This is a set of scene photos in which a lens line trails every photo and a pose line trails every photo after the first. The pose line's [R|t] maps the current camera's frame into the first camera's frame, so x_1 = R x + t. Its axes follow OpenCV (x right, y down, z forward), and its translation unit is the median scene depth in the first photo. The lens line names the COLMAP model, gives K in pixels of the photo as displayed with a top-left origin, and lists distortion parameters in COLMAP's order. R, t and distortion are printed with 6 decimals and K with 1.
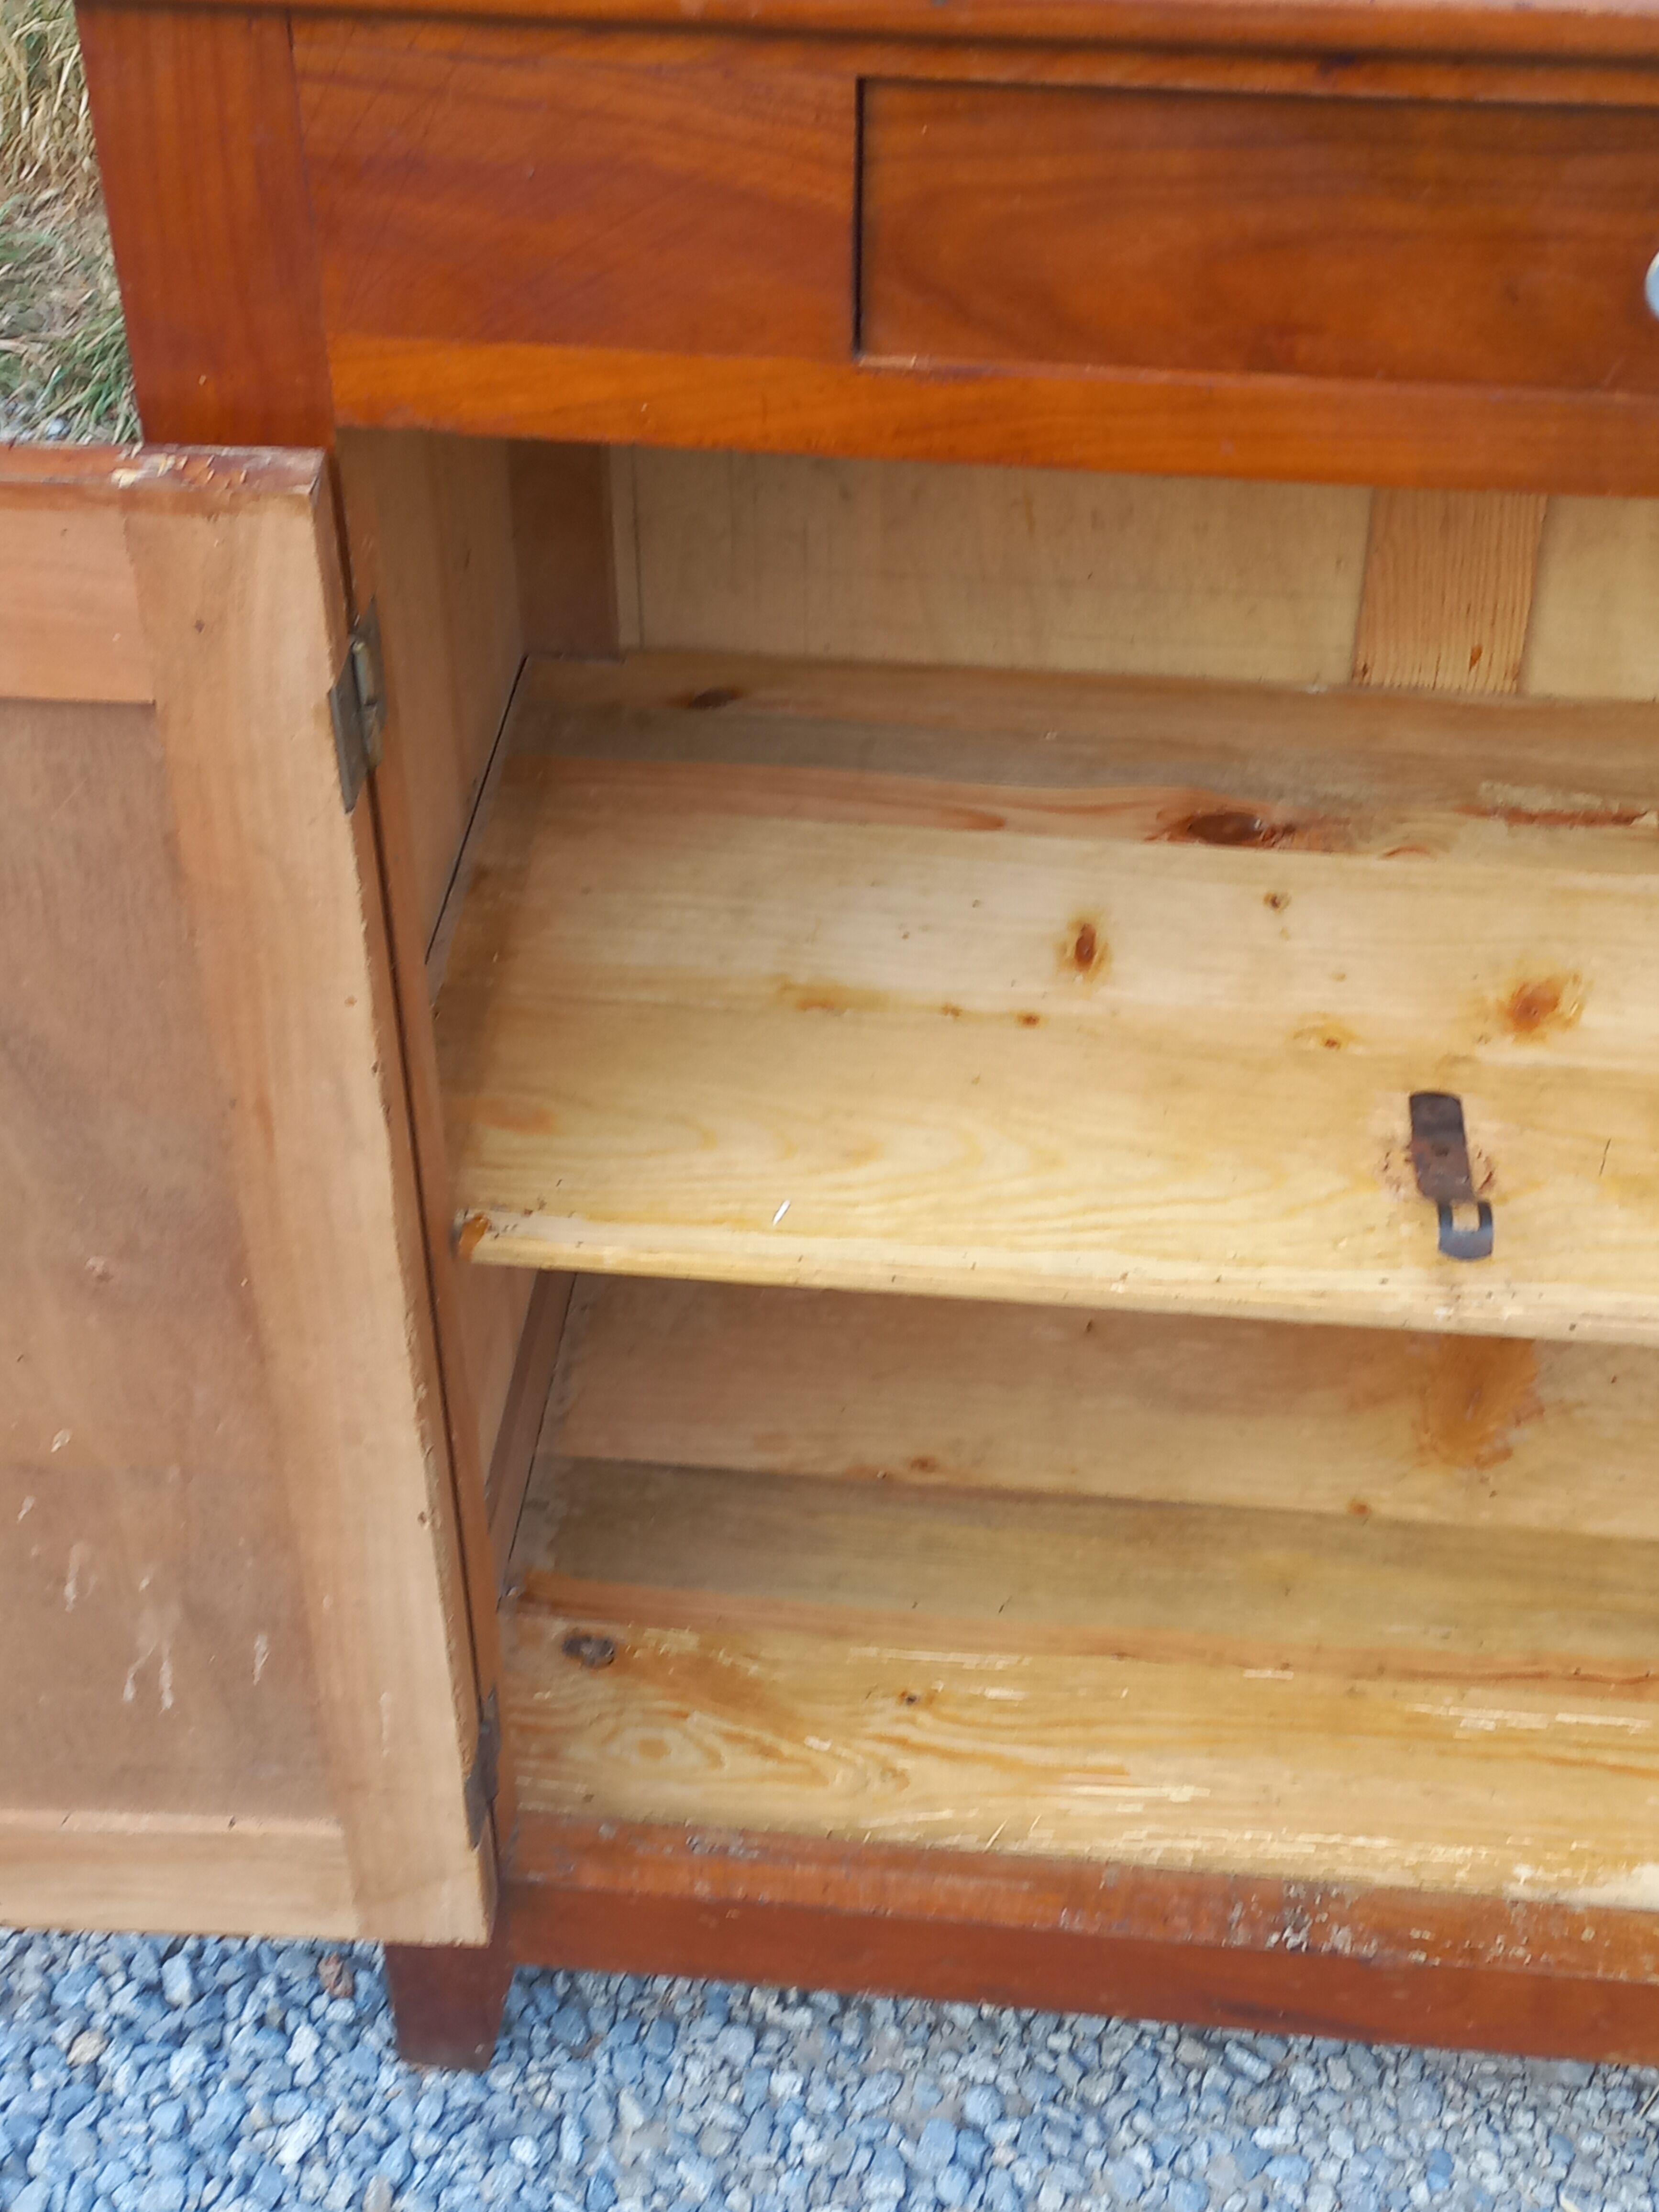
lens RADIAL K [[3155.6, 0, 849.8], [0, 3155.6, 1091.9], [0, 0, 1]] dist [0.080538, 0.000000]
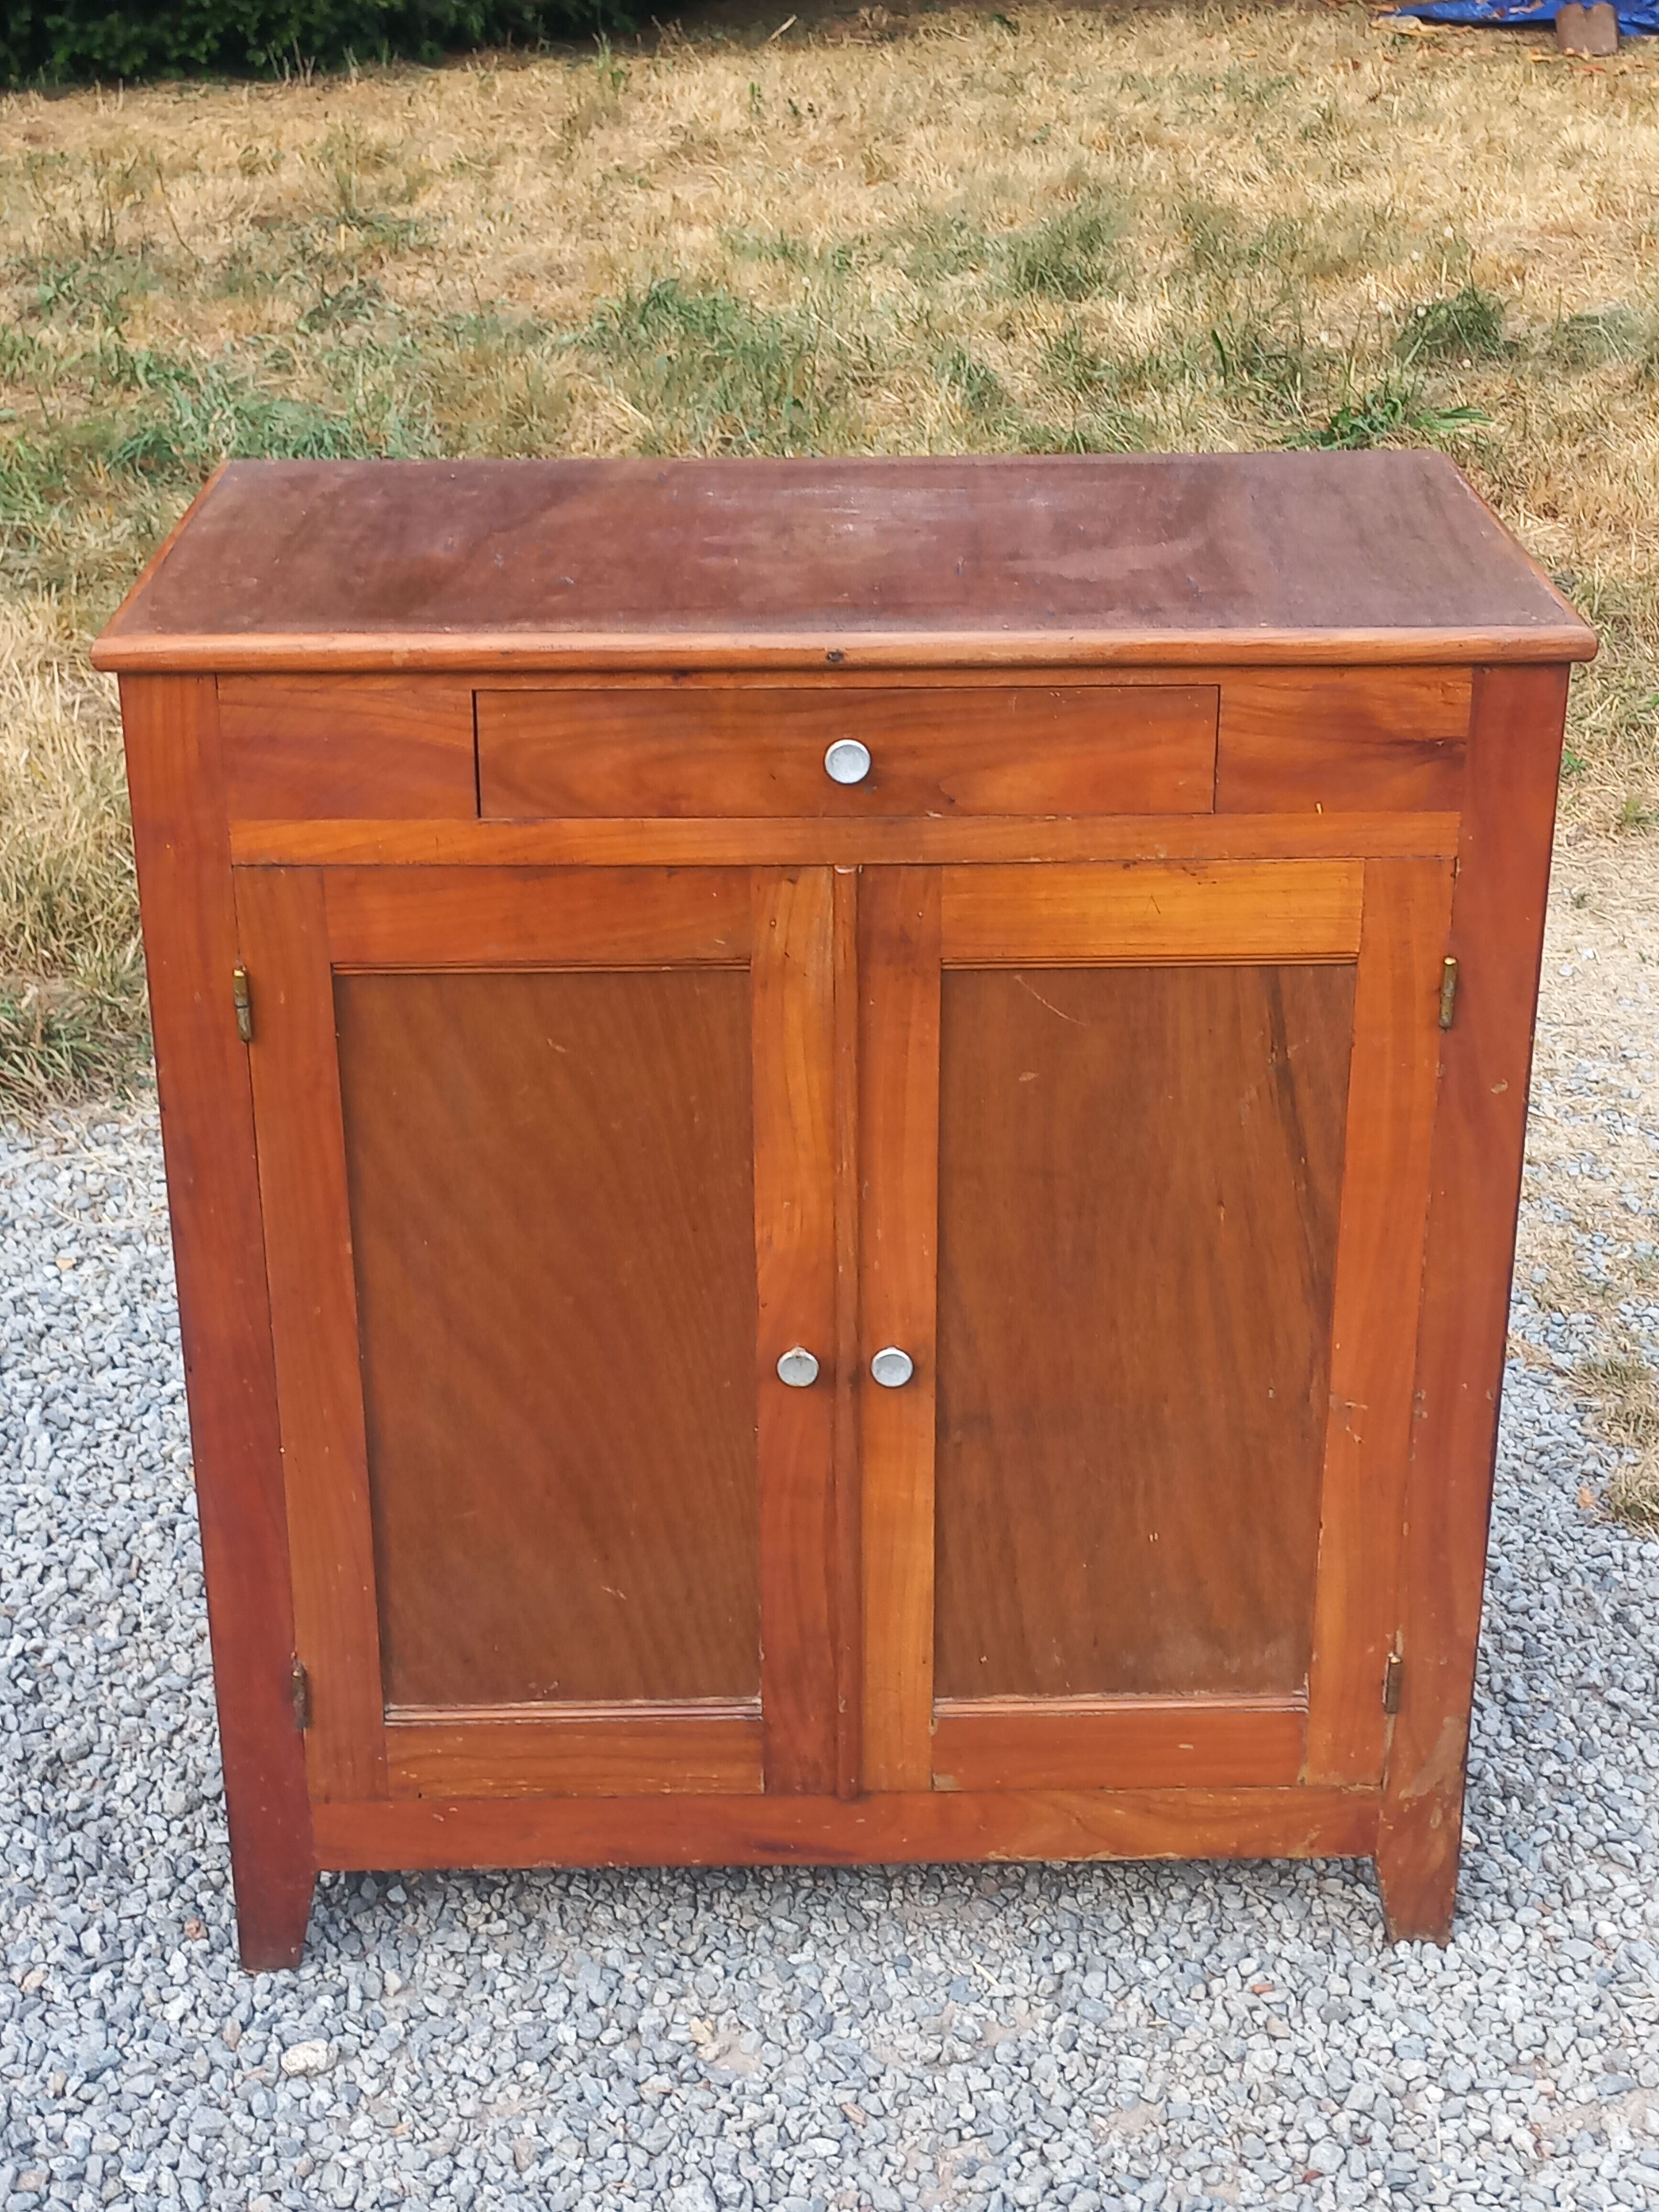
lens RADIAL K [[3163.1, 0, 838.2], [0, 3163.1, 1065.1], [0, 0, 1]] dist [0.076907, 0.000000]
pose [[0.993035, -0.050099, 0.106640, 0.004153], [0.077822, 0.958462, -0.274398, 0.337350], [-0.088464, 0.280786, 0.955685, -0.646923]]
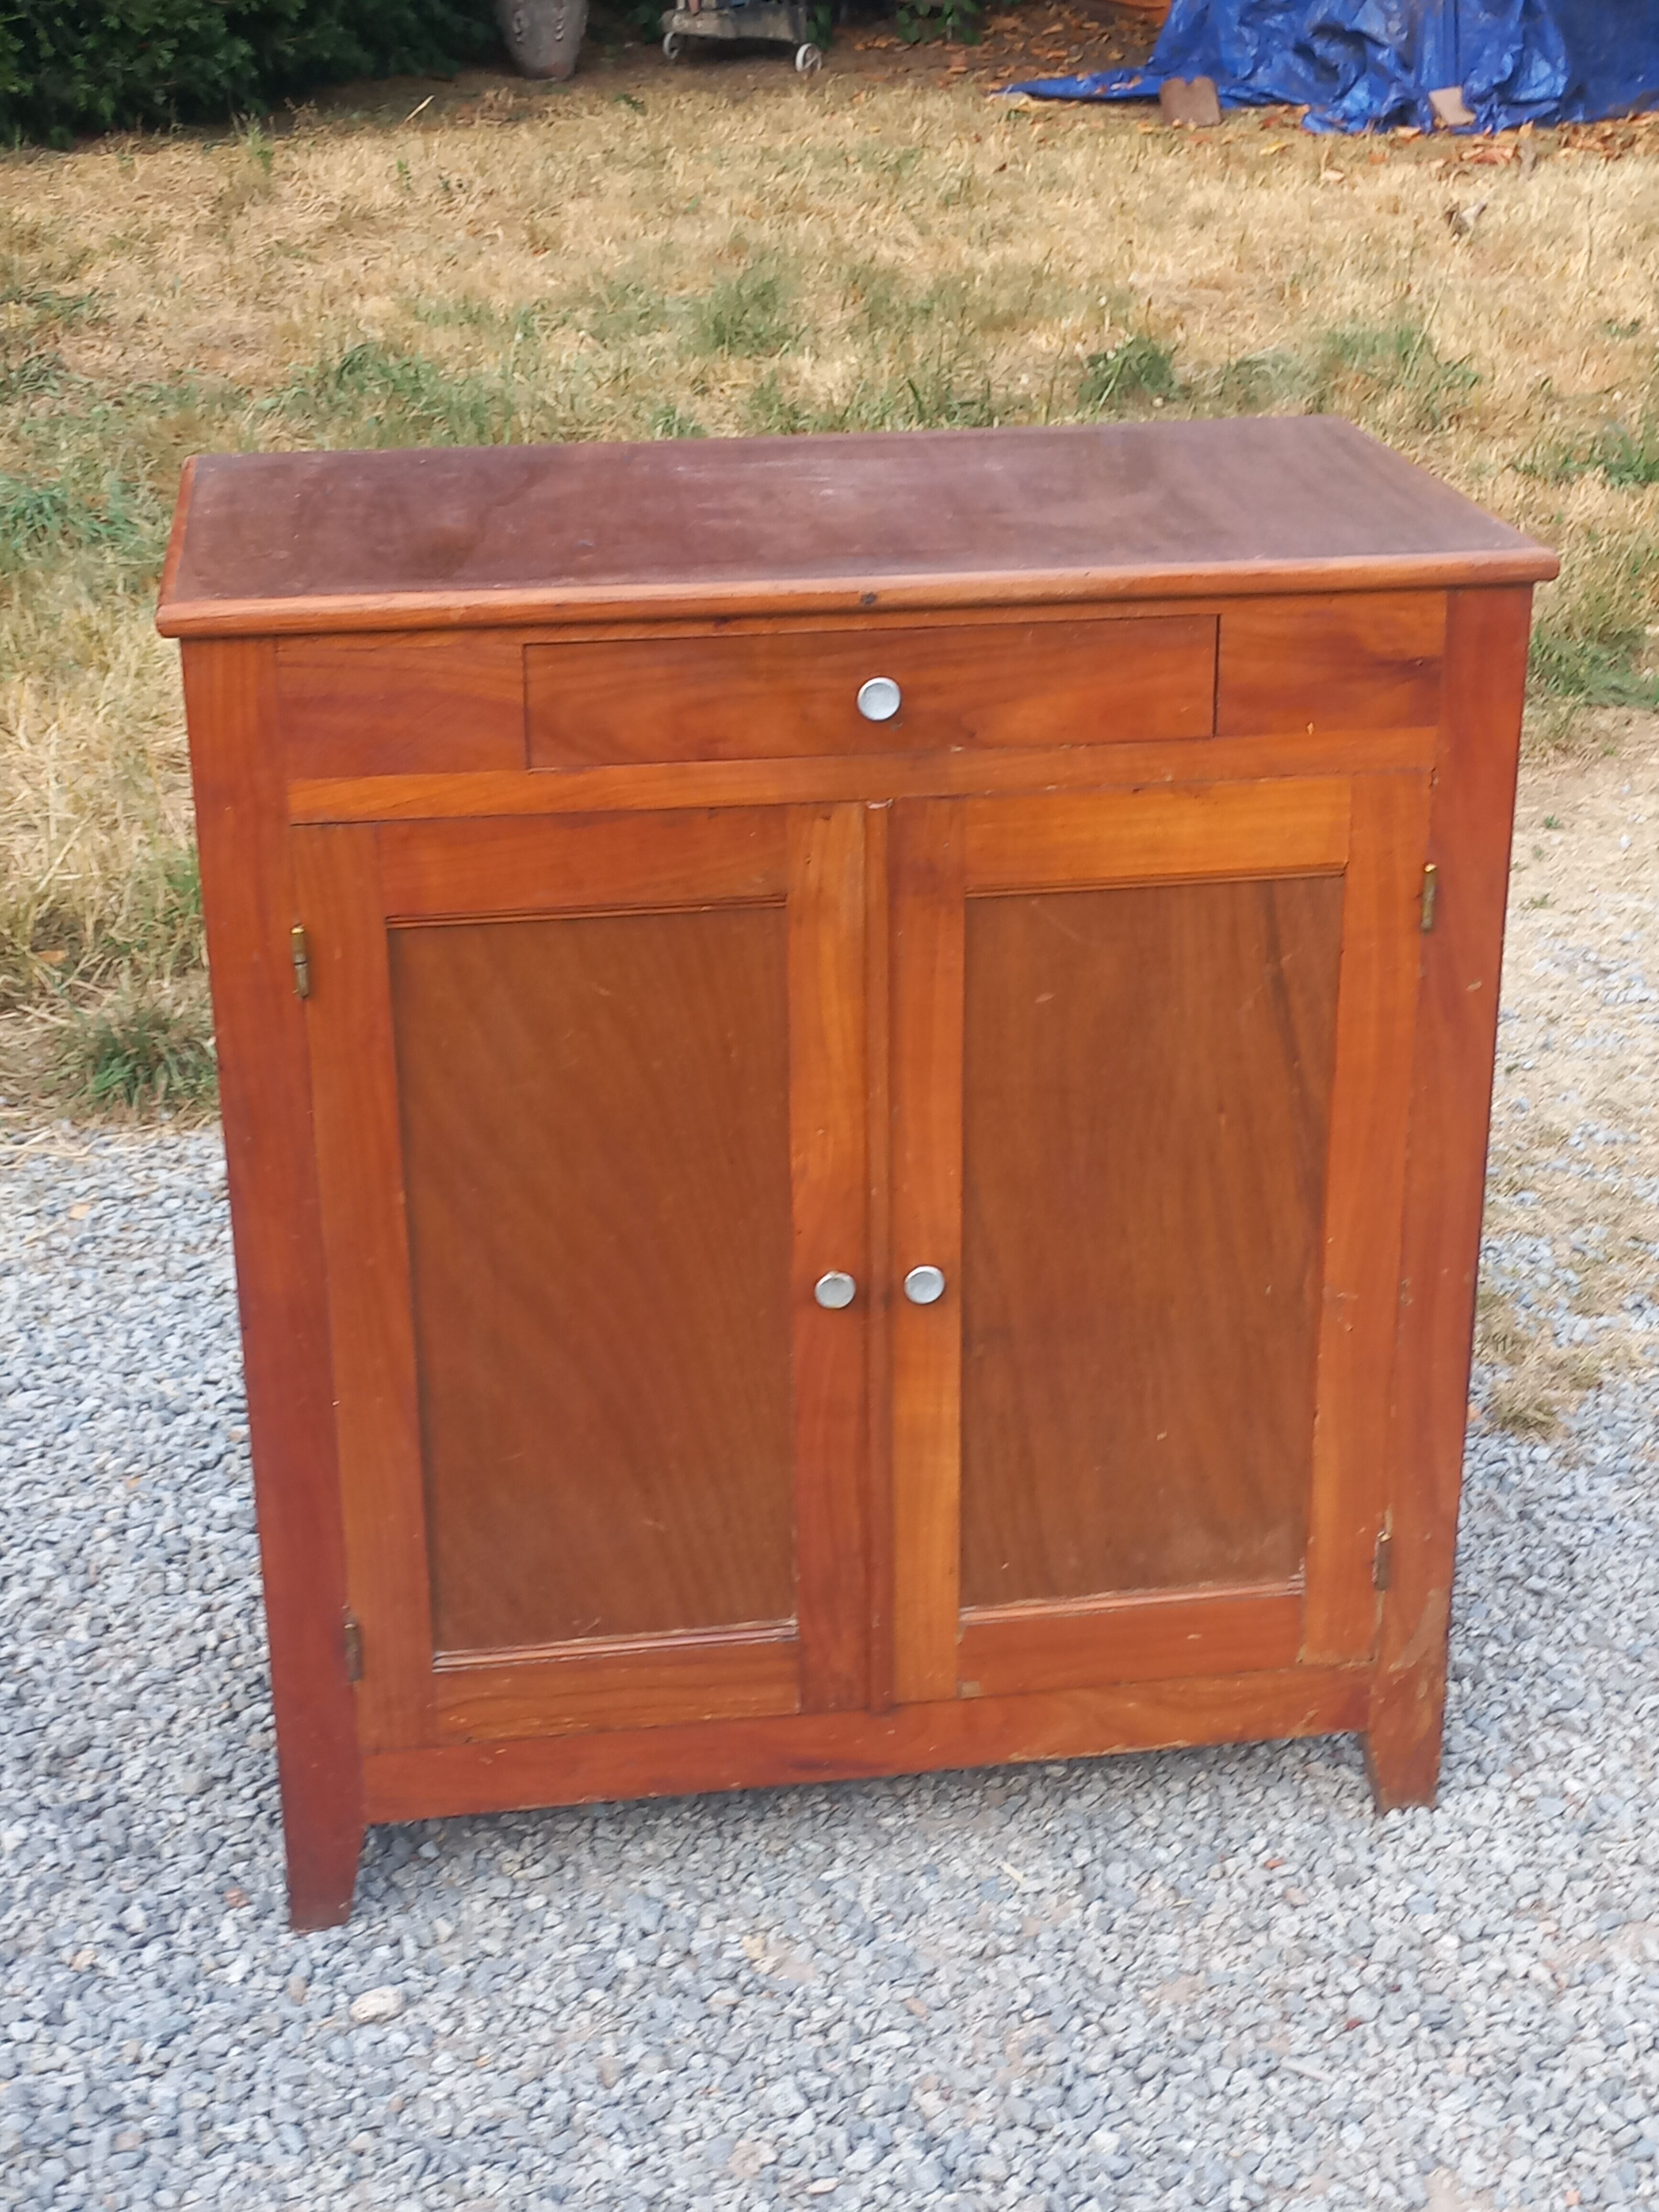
lens RADIAL K [[3155.6, 0, 817.7], [0, 3155.6, 1056.5], [0, 0, 1]] dist [0.080538, 0.000000]
pose [[0.969505, -0.099676, 0.223886, -0.200788], [0.163774, 0.943121, -0.289312, 0.401738], [-0.182314, 0.317156, 0.930684, -0.665212]]
